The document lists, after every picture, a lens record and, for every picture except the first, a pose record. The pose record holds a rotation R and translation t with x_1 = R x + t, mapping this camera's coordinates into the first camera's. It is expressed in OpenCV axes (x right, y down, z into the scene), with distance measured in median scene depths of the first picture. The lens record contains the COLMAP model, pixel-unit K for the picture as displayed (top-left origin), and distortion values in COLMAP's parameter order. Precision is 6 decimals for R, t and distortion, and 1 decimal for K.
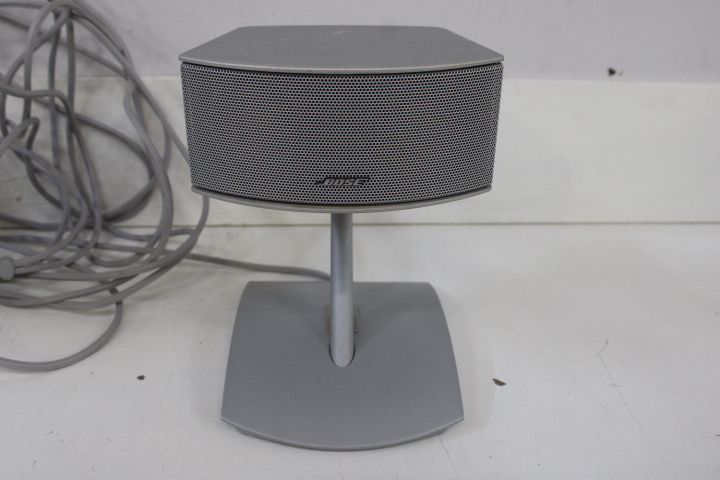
lens RADIAL K [[741.1, 0, 362.3], [0, 741.1, 239.1], [0, 0, 1]] dist [-0.070129, 0.000000]
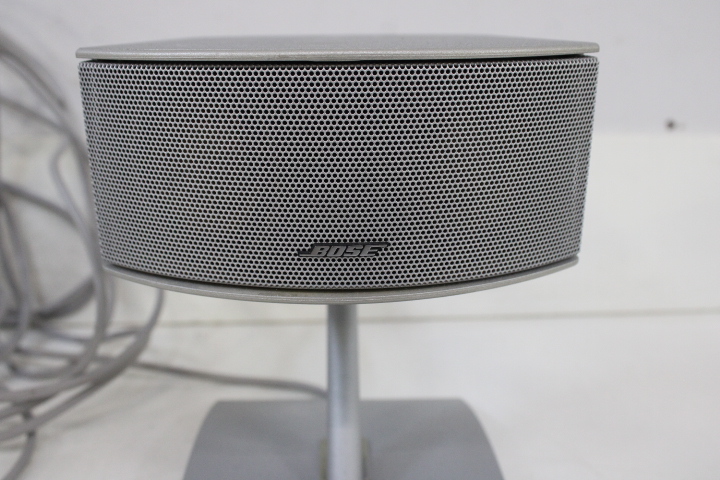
lens RADIAL K [[741.1, 0, 355.3], [0, 741.1, 237.7], [0, 0, 1]] dist [-0.070129, 0.000000]
pose [[0.999834, -0.015481, -0.009574, -0.007016], [0.014166, 0.992086, -0.124755, -0.009156], [0.011429, 0.124599, 0.992141, 0.272203]]
